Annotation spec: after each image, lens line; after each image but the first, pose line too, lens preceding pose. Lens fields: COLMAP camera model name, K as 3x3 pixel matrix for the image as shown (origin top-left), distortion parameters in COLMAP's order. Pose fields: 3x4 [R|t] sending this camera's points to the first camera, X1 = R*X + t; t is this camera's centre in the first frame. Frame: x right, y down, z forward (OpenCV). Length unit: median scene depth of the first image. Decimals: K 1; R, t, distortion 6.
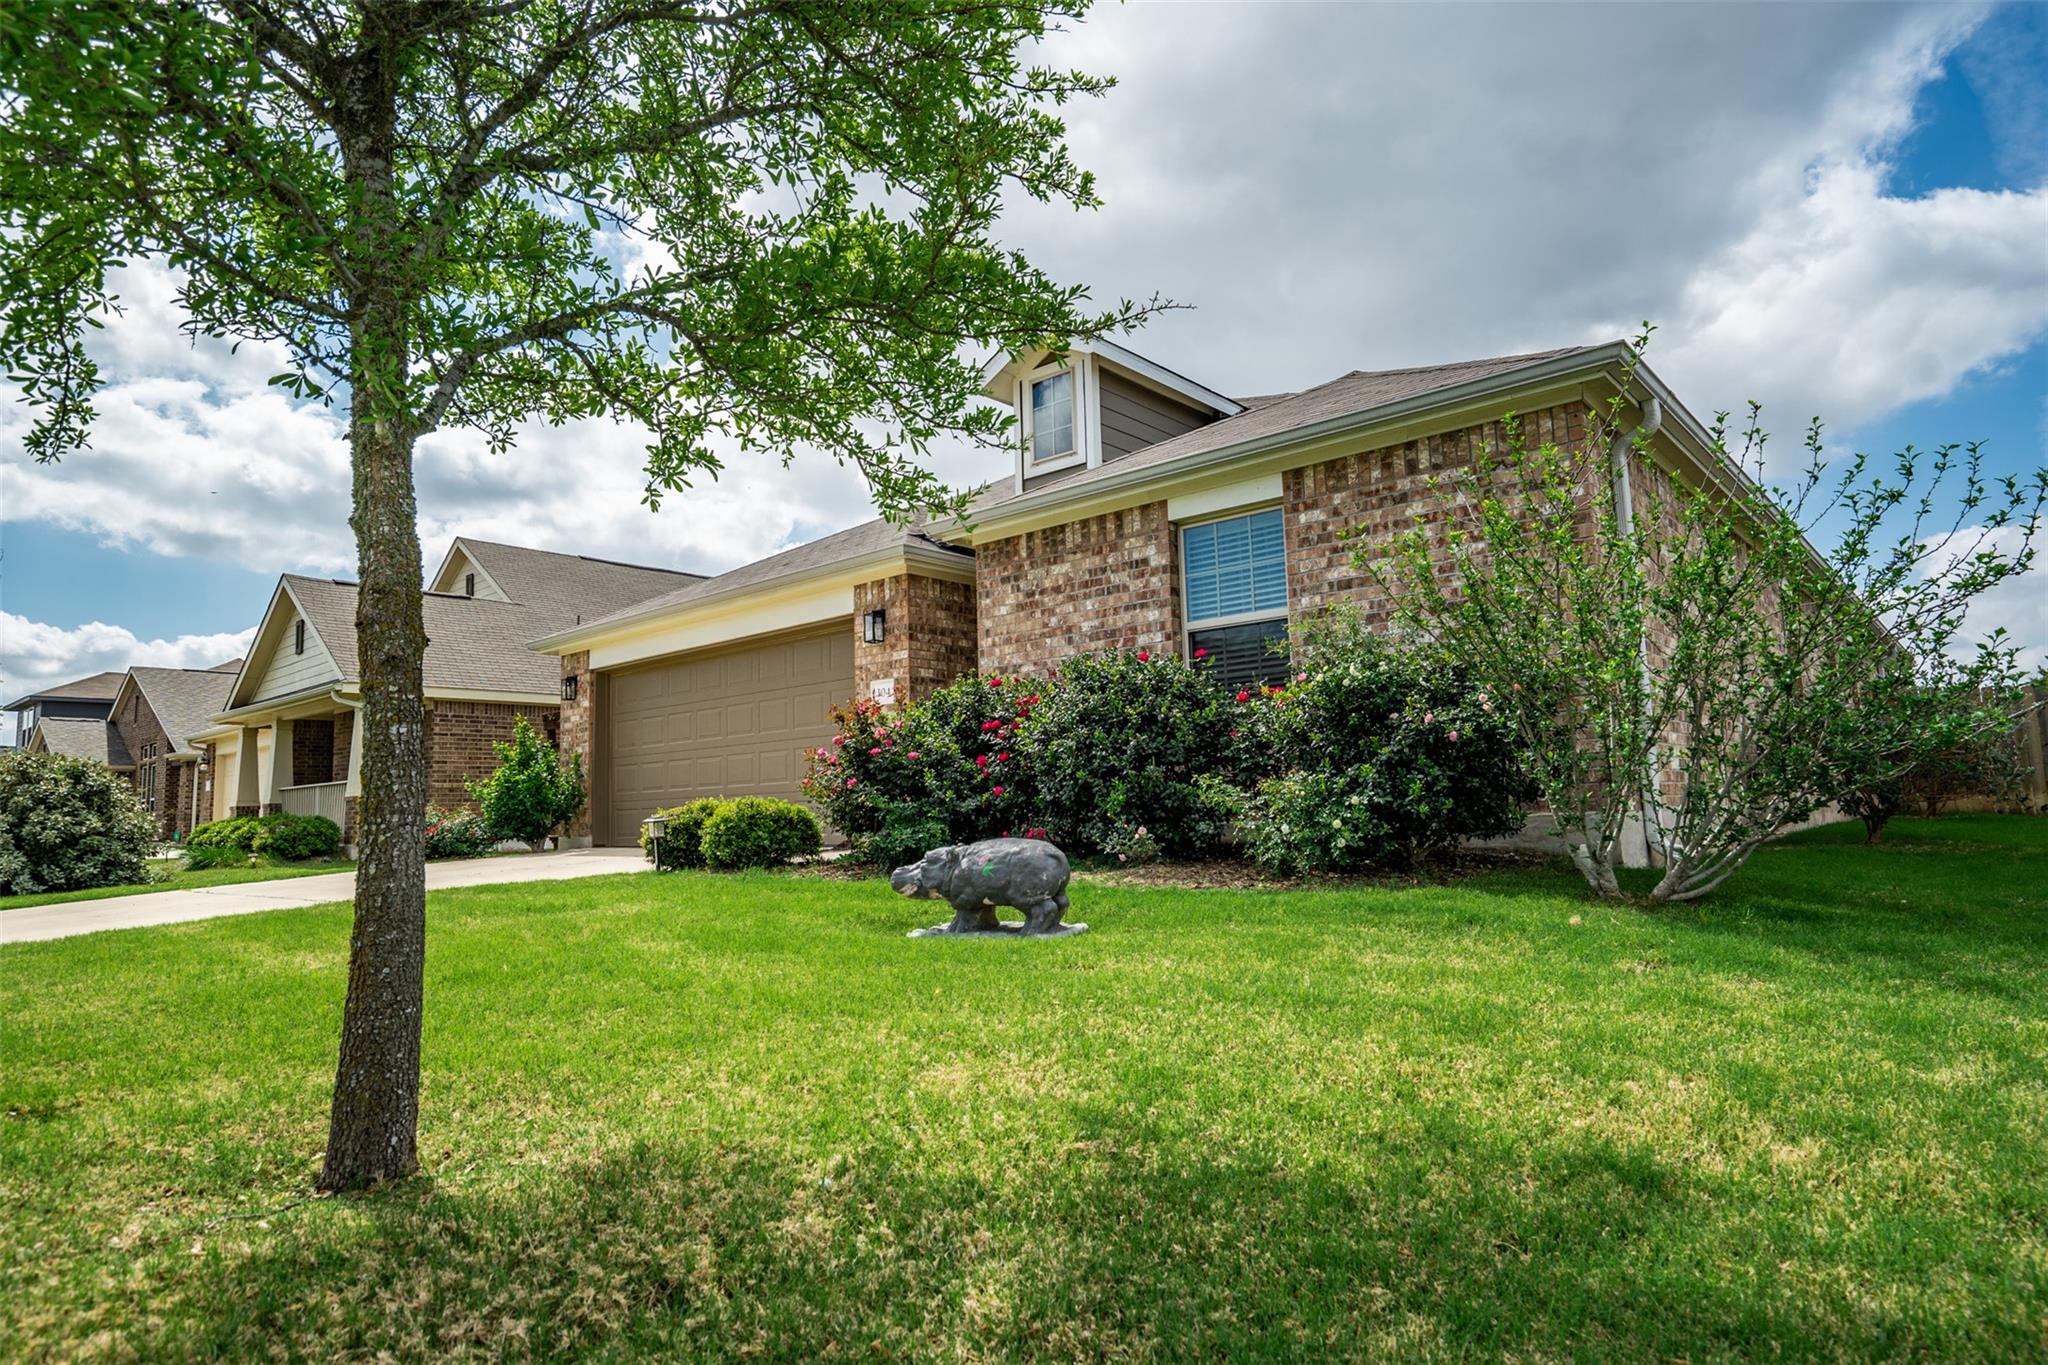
lens RADIAL K [[1141.1, 0, 1047.2], [0, 1141.1, 682.5], [0, 0, 1]] dist [-0.031871, -0.000115]
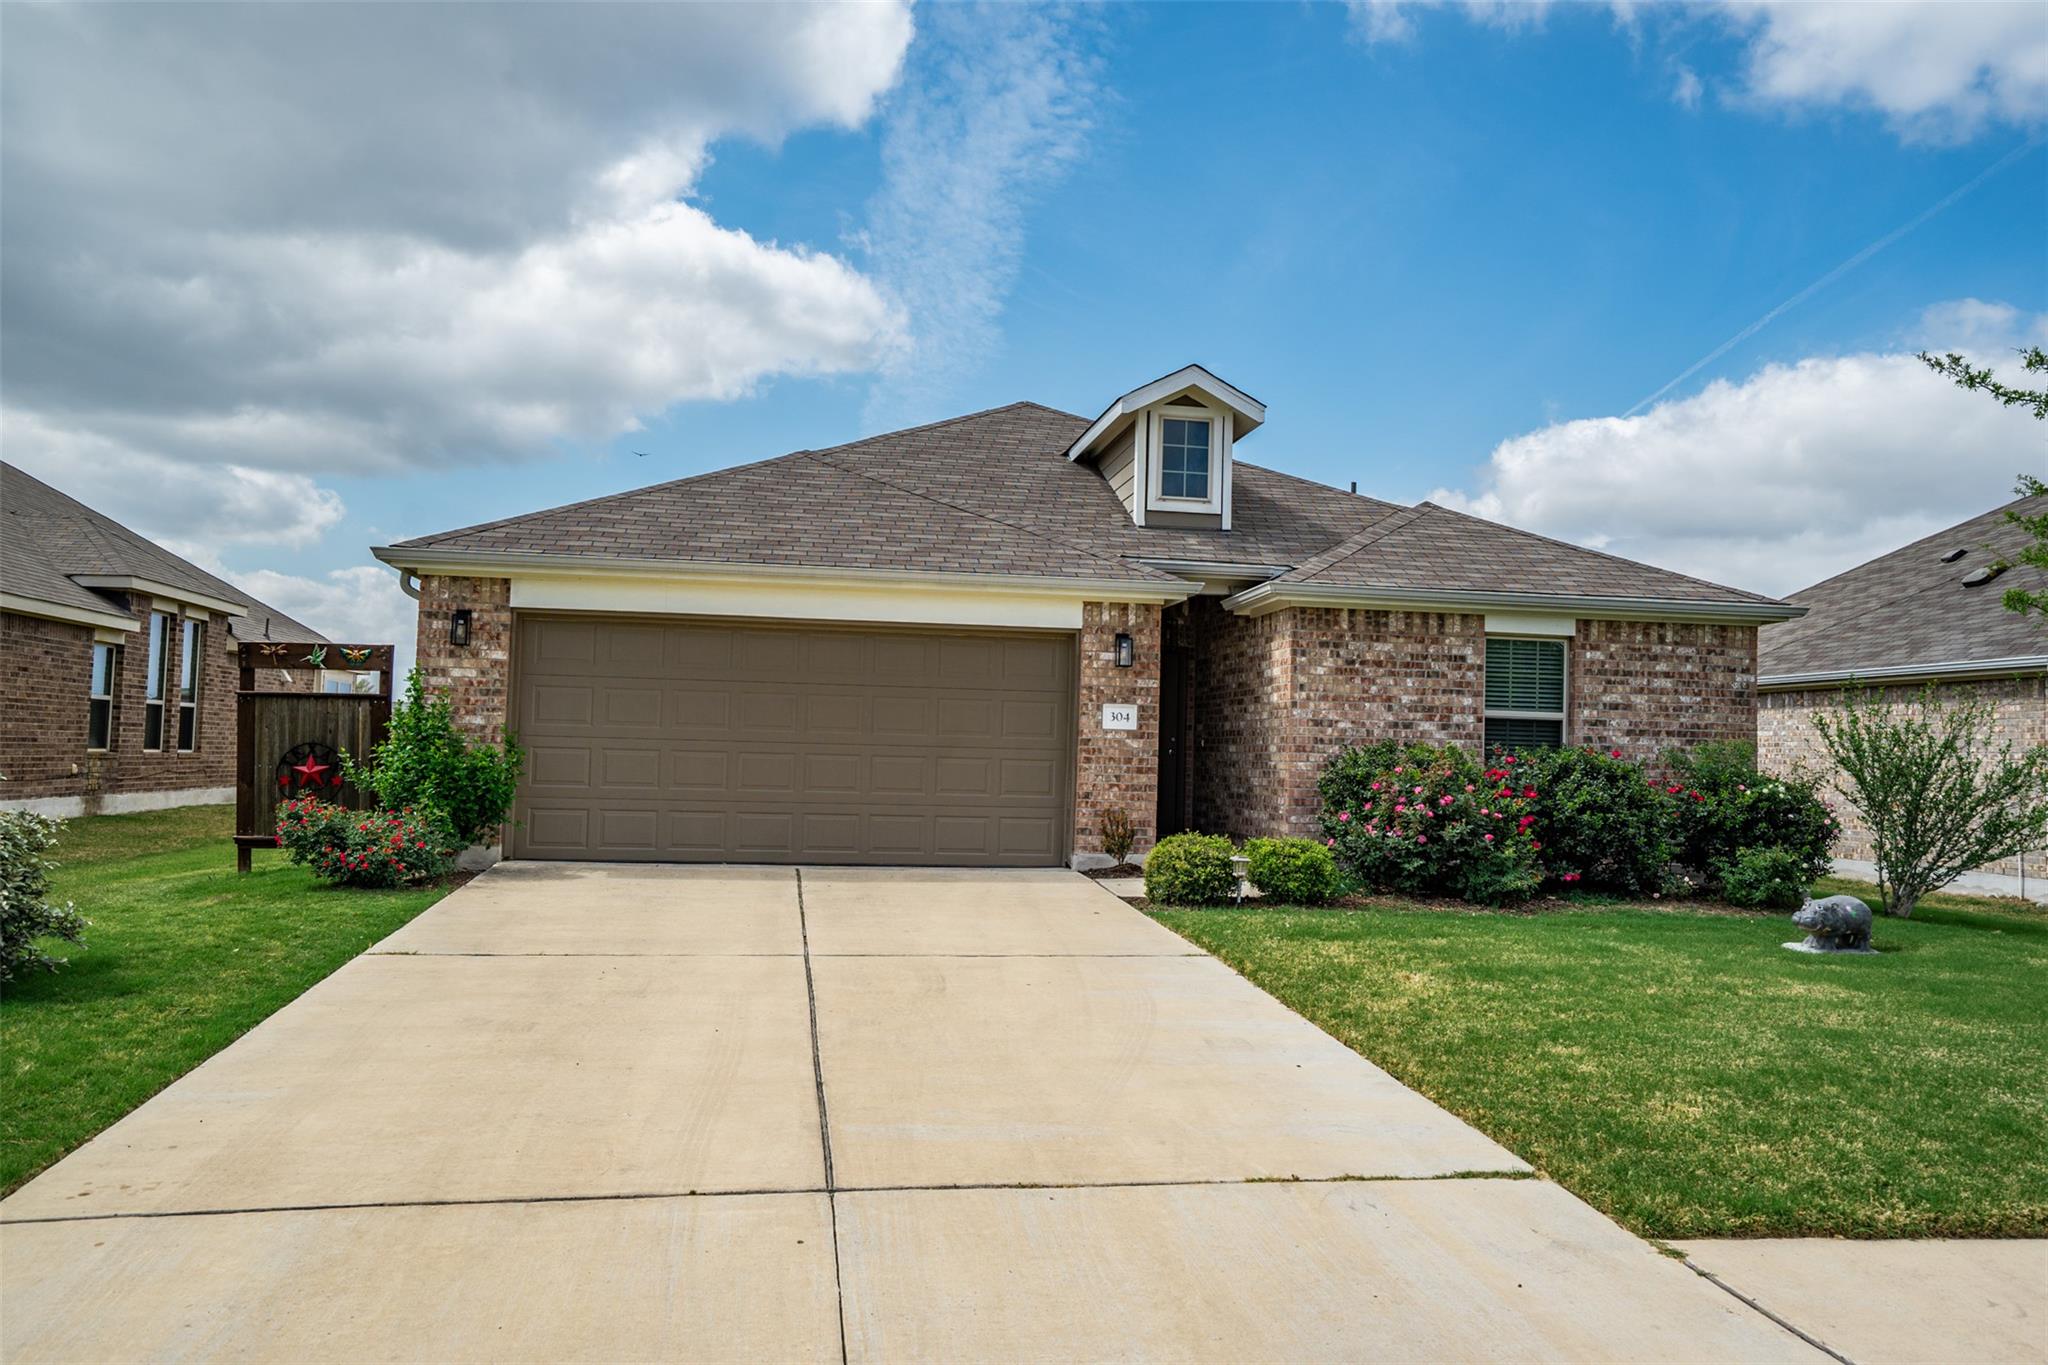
lens RADIAL K [[1471.6, 0, 1029.6], [0, 1471.6, 684.9], [0, 0, 1]] dist [0.012682, 0.002295]
pose [[0.645768, 0.086821, 0.758582, -1.660920], [-0.132082, 0.991238, -0.001010, -0.010493], [-0.752023, -0.099543, 0.651577, 0.307774]]
